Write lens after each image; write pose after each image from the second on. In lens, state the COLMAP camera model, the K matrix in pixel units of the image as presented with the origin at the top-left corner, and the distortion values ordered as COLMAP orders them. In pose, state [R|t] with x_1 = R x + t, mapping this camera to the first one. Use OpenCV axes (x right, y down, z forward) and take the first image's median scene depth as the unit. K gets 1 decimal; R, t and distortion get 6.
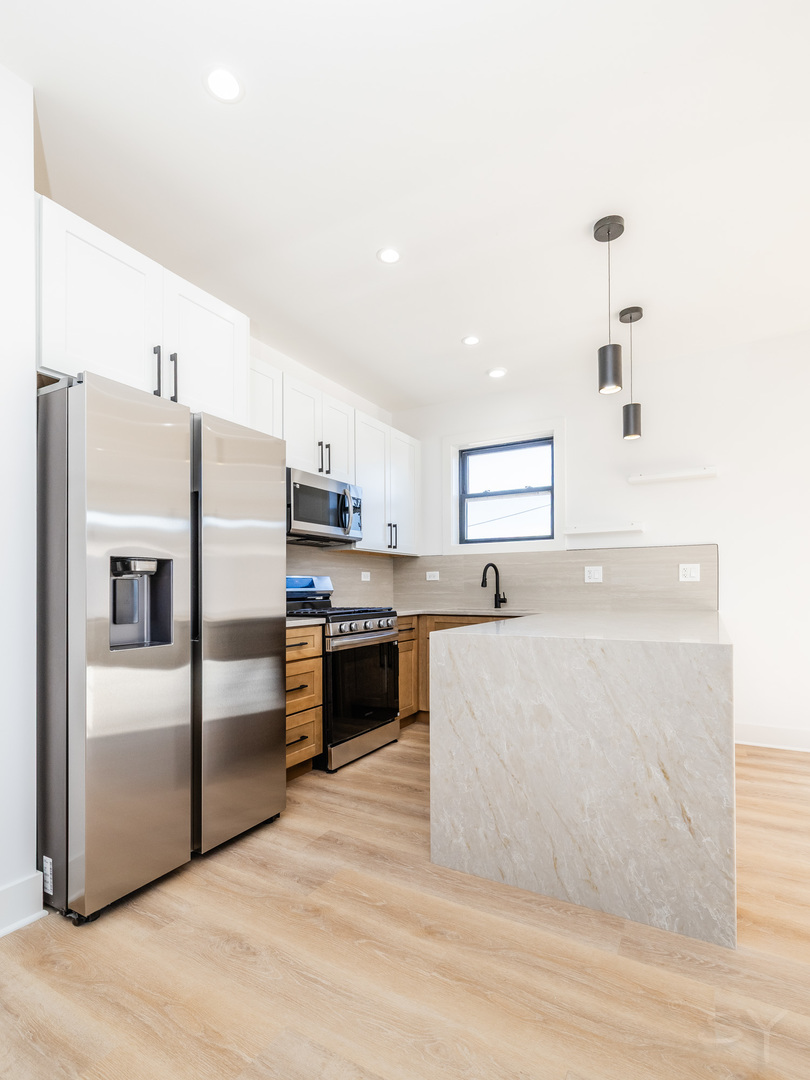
lens RADIAL K [[509.5, 0, 404.2], [0, 509.5, 579.9], [0, 0, 1]] dist [0.001751, -0.000051]
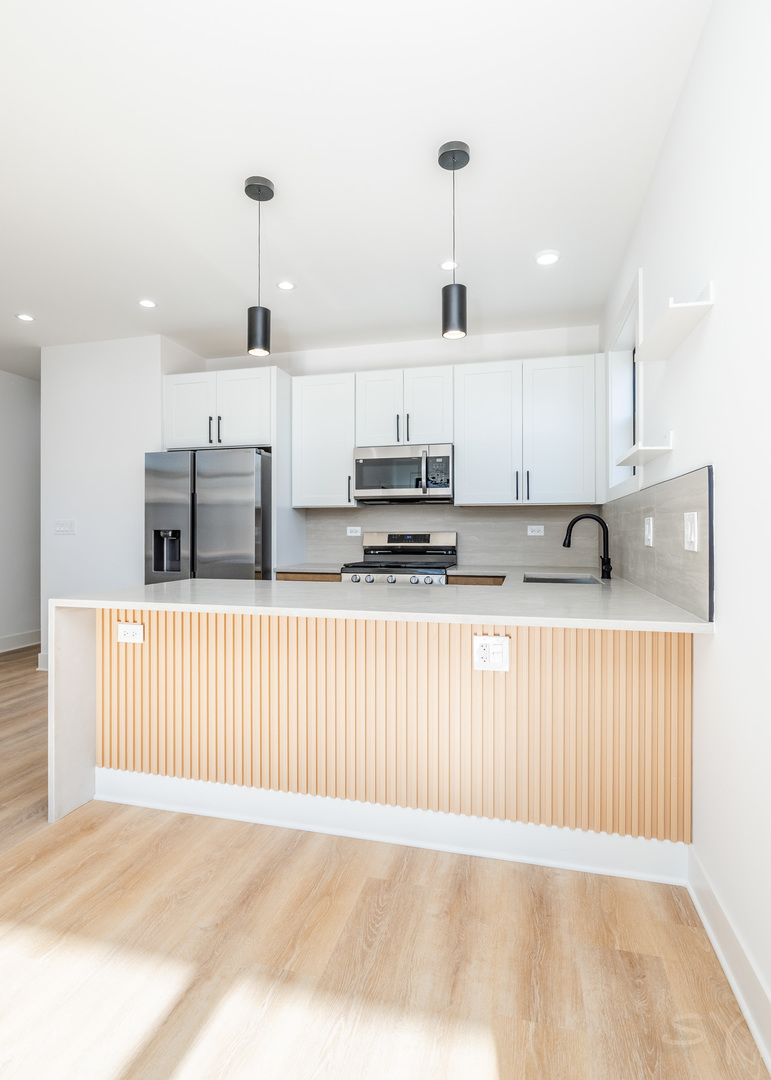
lens RADIAL K [[538.3, 0, 381.9], [0, 538.3, 525.9], [0, 0, 1]] dist [-0.002241, -0.000416]
pose [[0.284394, -0.003838, -0.958700, 0.884204], [0.013240, 0.999912, -0.000076, -0.021961], [0.958616, -0.012671, 0.284420, 0.564269]]
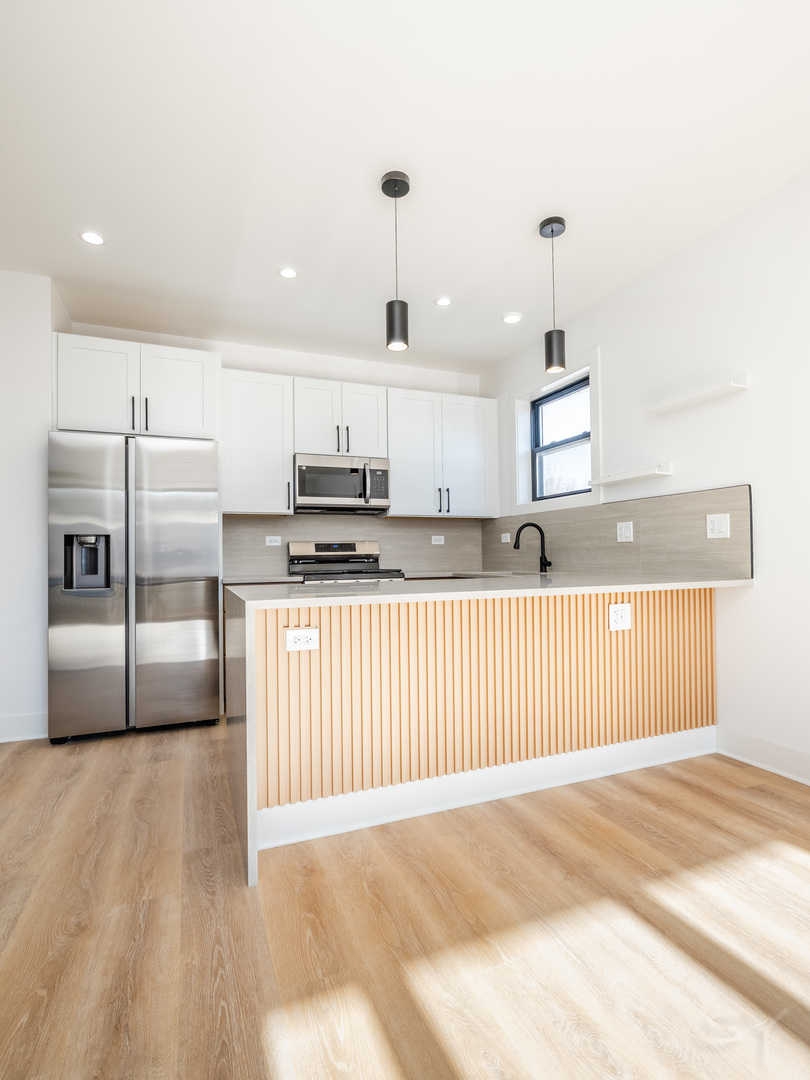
lens RADIAL K [[527.1, 0, 405.0], [0, 527.1, 540.0], [0, 0, 1]] dist [-0.003080, -0.000093]
pose [[0.796625, -0.022042, -0.604072, 0.615393], [0.017831, 0.999757, -0.012966, 0.006791], [0.604211, -0.000443, 0.796825, 0.122664]]
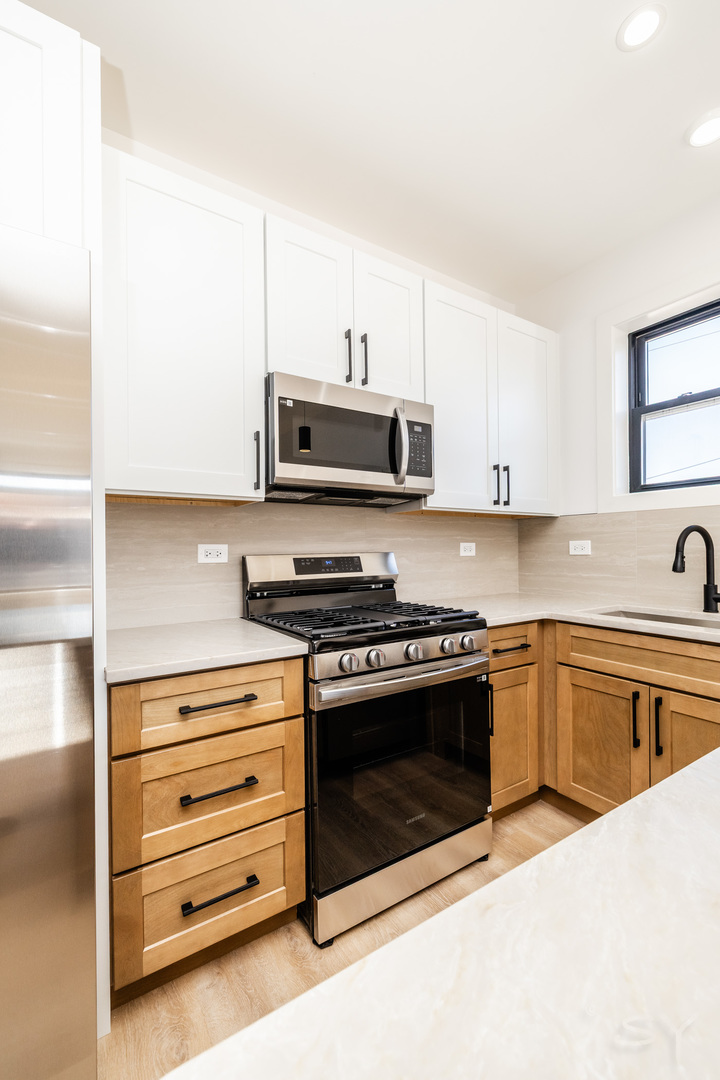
lens RADIAL K [[464.7, 0, 365.7], [0, 464.7, 545.3], [0, 0, 1]] dist [-0.000847, 0.000042]
pose [[0.900574, -0.005853, -0.434664, 0.081080], [0.010483, 0.999911, 0.008255, -0.021969], [0.434577, -0.011991, 0.900555, 0.468733]]
